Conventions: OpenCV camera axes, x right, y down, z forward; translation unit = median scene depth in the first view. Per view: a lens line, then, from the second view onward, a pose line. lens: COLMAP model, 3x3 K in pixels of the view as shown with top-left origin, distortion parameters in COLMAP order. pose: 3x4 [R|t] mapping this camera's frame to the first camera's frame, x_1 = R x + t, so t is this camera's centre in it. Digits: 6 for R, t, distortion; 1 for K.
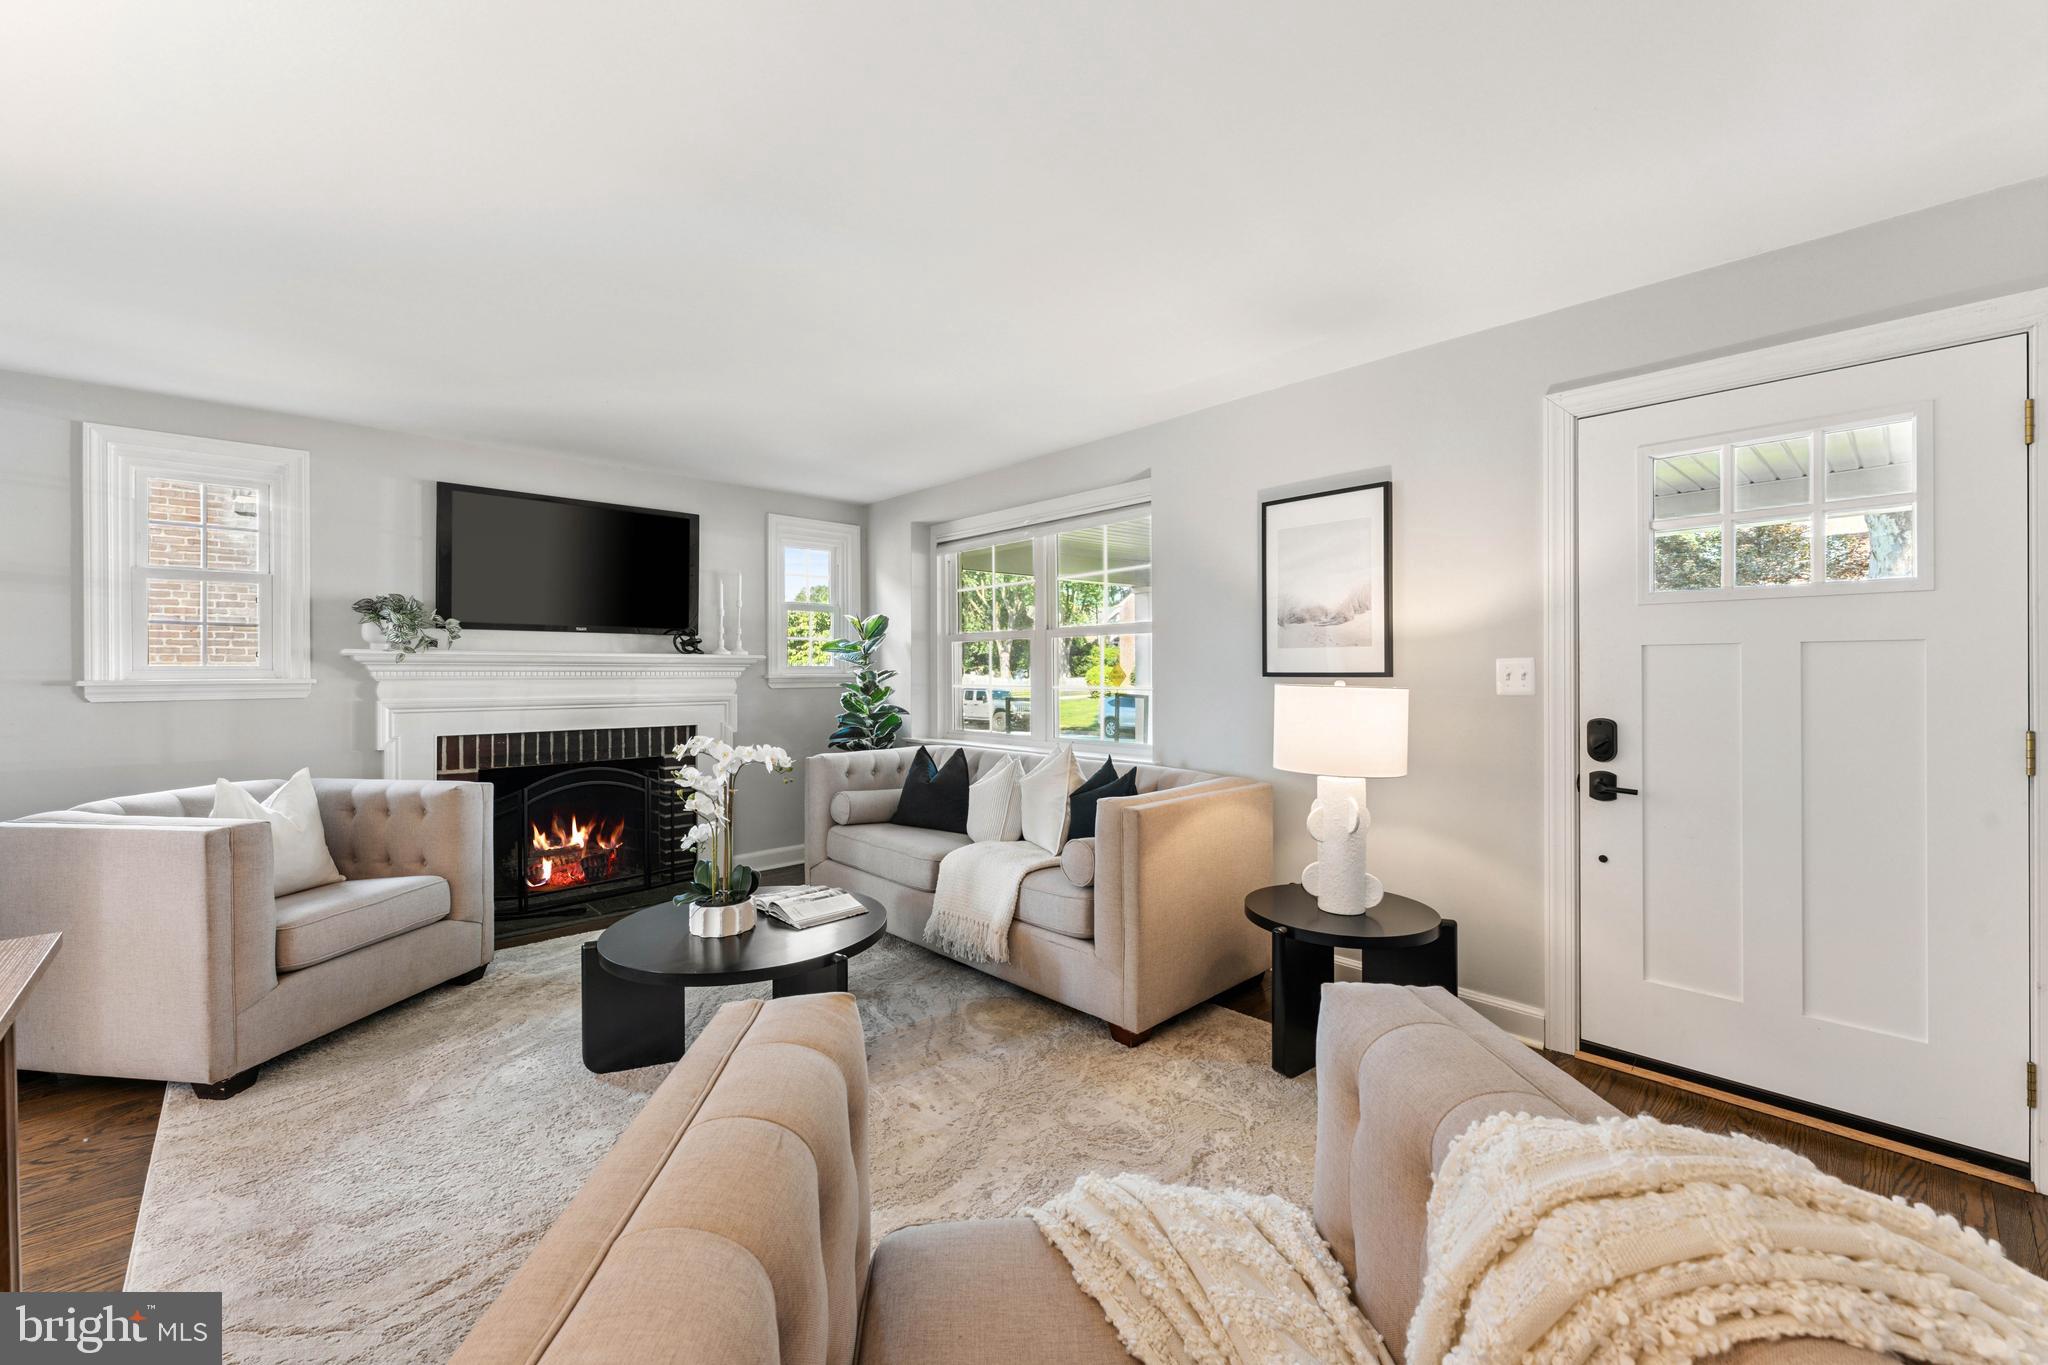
lens RADIAL K [[832.2, 0, 1030.2], [0, 832.2, 675.5], [0, 0, 1]] dist [-0.000691, 0.000024]
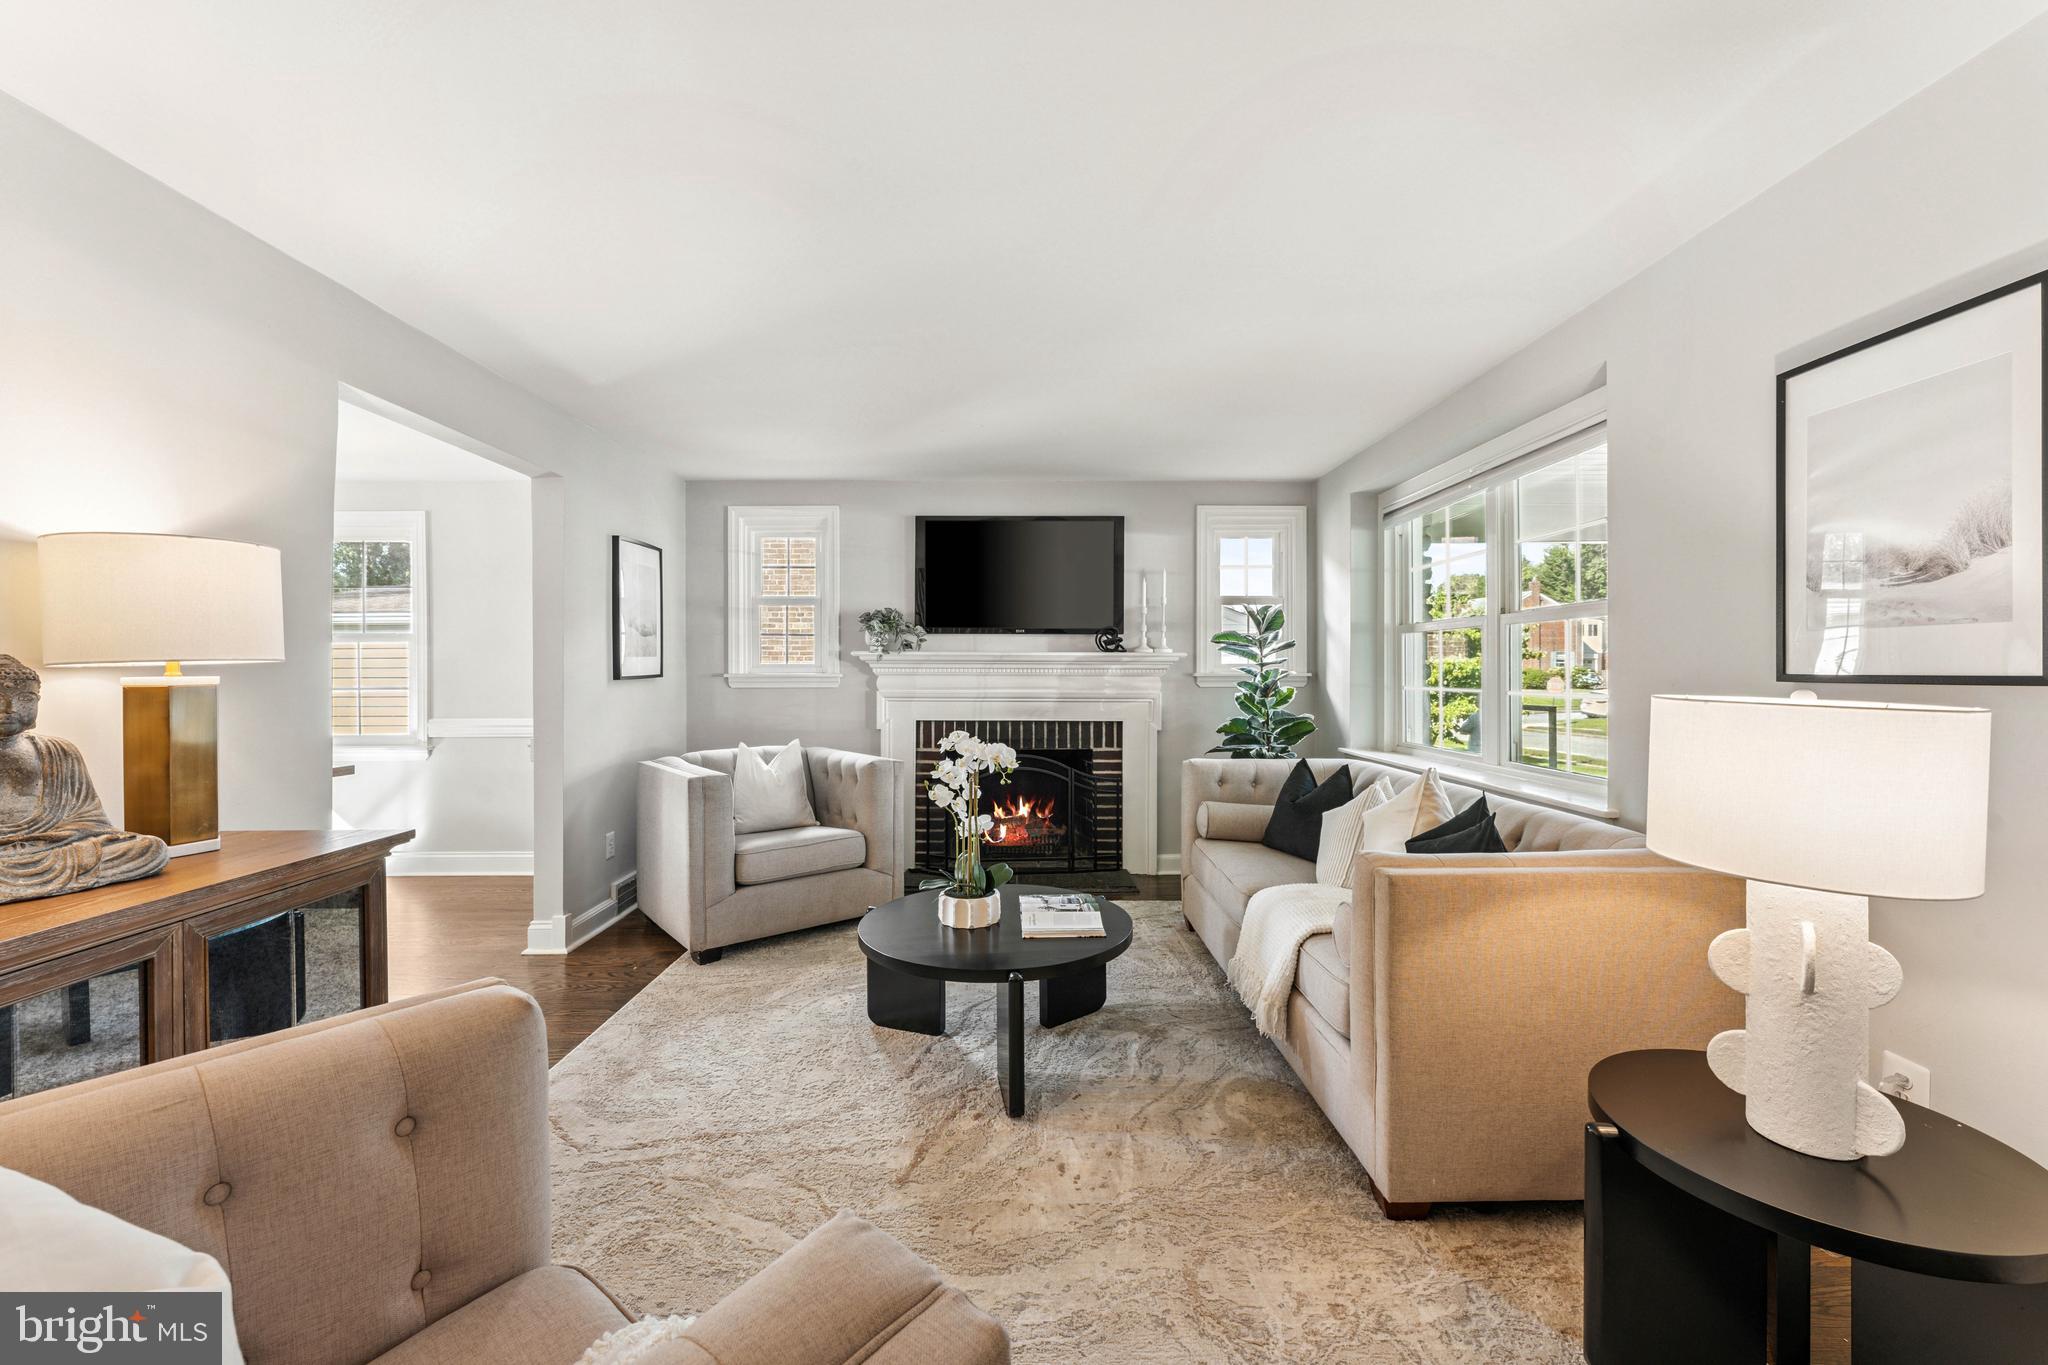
lens RADIAL K [[832.2, 0, 1020.9], [0, 832.2, 674.6], [0, 0, 1]] dist [-0.000691, 0.000024]
pose [[0.726771, 0.007562, -0.686838, 0.316522], [-0.006513, 0.999970, 0.004118, -0.002476], [0.686849, 0.001480, 0.726799, 0.249924]]
